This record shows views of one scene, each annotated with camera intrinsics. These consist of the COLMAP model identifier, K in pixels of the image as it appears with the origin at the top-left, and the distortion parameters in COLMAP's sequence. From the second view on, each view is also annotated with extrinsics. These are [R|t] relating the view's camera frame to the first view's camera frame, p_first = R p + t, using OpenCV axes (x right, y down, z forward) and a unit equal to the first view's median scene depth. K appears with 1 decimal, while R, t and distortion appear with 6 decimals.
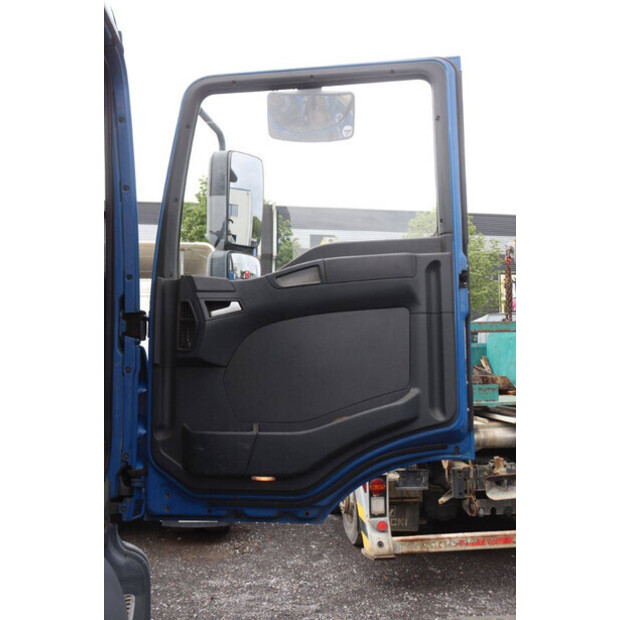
lens RADIAL K [[637.3, 0, 310.0], [0, 637.3, 310.0], [0, 0, 1]] dist [-0.102161, 0.228863]
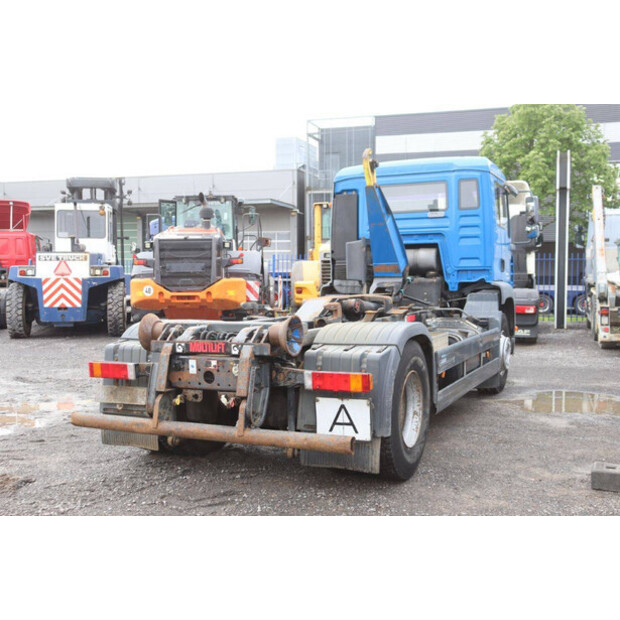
lens RADIAL K [[681.7, 0, 310.0], [0, 681.7, 310.0], [0, 0, 1]] dist [-0.039683, 0.032209]
pose [[0.897367, 0.017304, -0.440945, 0.217859], [0.051334, 0.988354, 0.143255, -0.118514], [0.438288, -0.151188, 0.886028, -1.504568]]
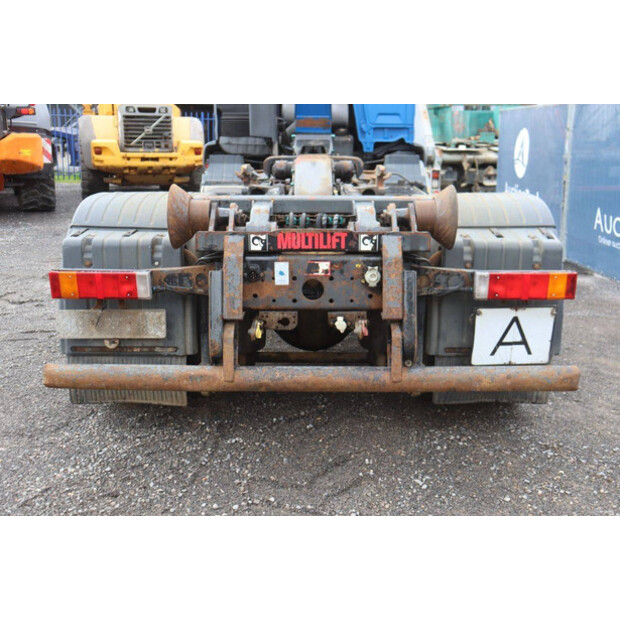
lens RADIAL K [[637.3, 0, 310.0], [0, 637.3, 310.0], [0, 0, 1]] dist [-0.102161, 0.228863]
pose [[0.999537, 0.021886, -0.021137, -0.276402], [-0.012868, 0.933583, 0.358130, -0.077996], [0.027571, -0.357692, 0.933432, -1.269730]]
